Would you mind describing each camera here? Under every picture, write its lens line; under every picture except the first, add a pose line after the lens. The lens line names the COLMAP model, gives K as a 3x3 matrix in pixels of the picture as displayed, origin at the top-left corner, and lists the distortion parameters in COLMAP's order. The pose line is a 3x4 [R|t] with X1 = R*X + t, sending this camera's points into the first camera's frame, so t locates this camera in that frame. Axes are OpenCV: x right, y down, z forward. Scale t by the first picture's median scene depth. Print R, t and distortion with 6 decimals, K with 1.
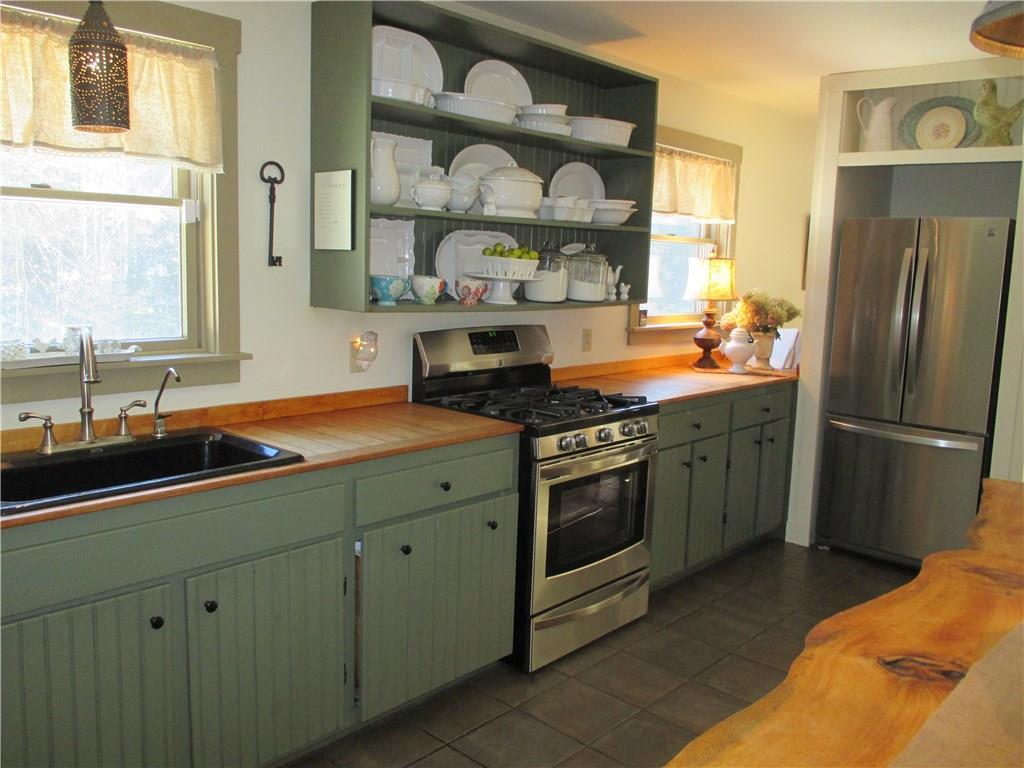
lens RADIAL K [[851.6, 0, 509.0], [0, 851.6, 370.7], [0, 0, 1]] dist [-0.025784, -0.015039]
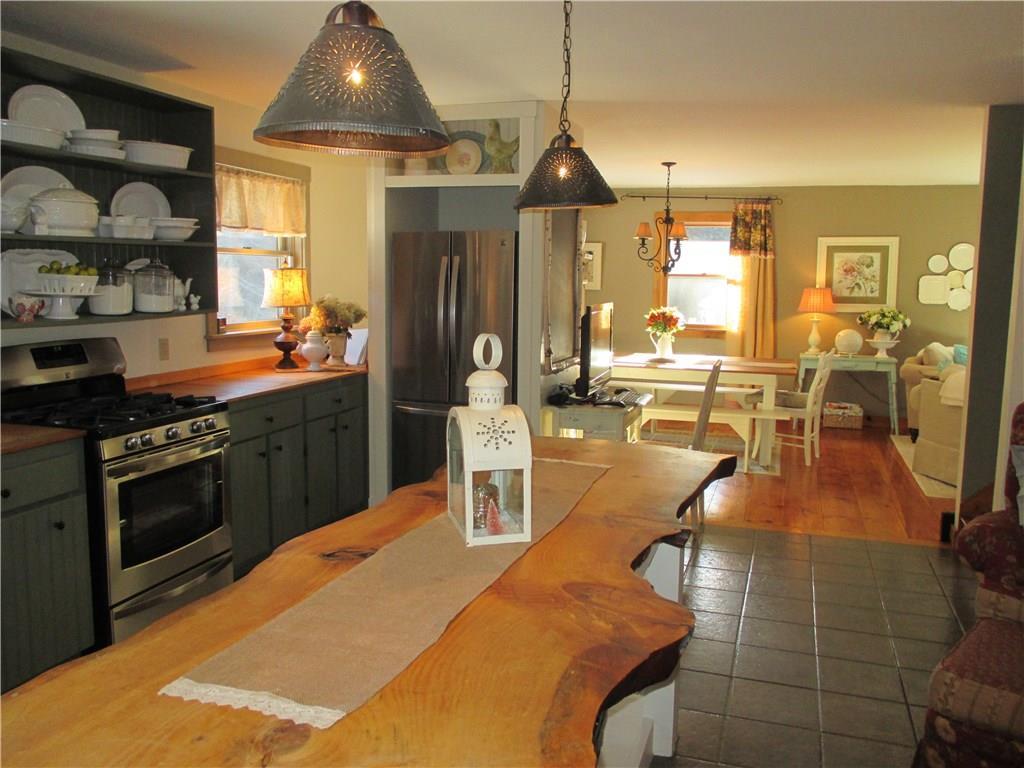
lens RADIAL K [[851.6, 0, 509.0], [0, 851.6, 370.7], [0, 0, 1]] dist [-0.025784, -0.015039]
pose [[0.910887, -0.071126, 0.406479, 0.059551], [0.074788, 0.997176, 0.006892, 0.017352], [-0.405821, 0.024122, 0.913634, -0.154874]]
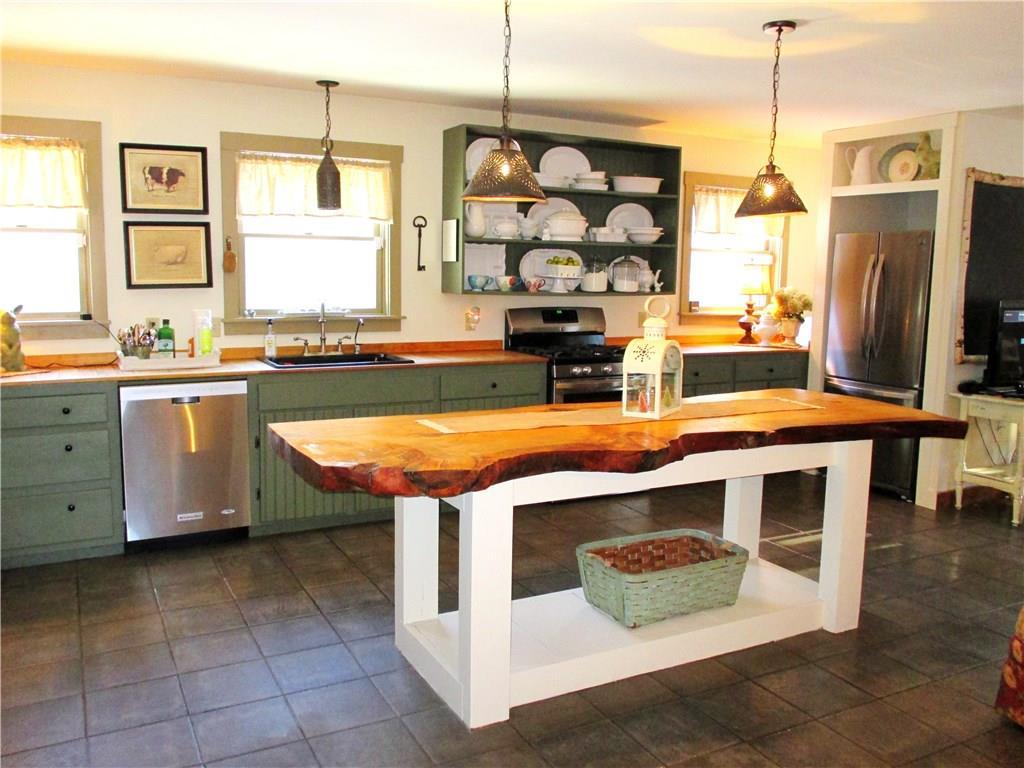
lens RADIAL K [[859.2, 0, 512.2], [0, 859.2, 362.0], [0, 0, 1]] dist [-0.048935, -0.003522]
pose [[0.943440, 0.018748, -0.331013, 0.430396], [-0.029907, 0.999142, -0.028651, 0.100338], [0.330191, 0.036930, 0.943191, -0.567968]]
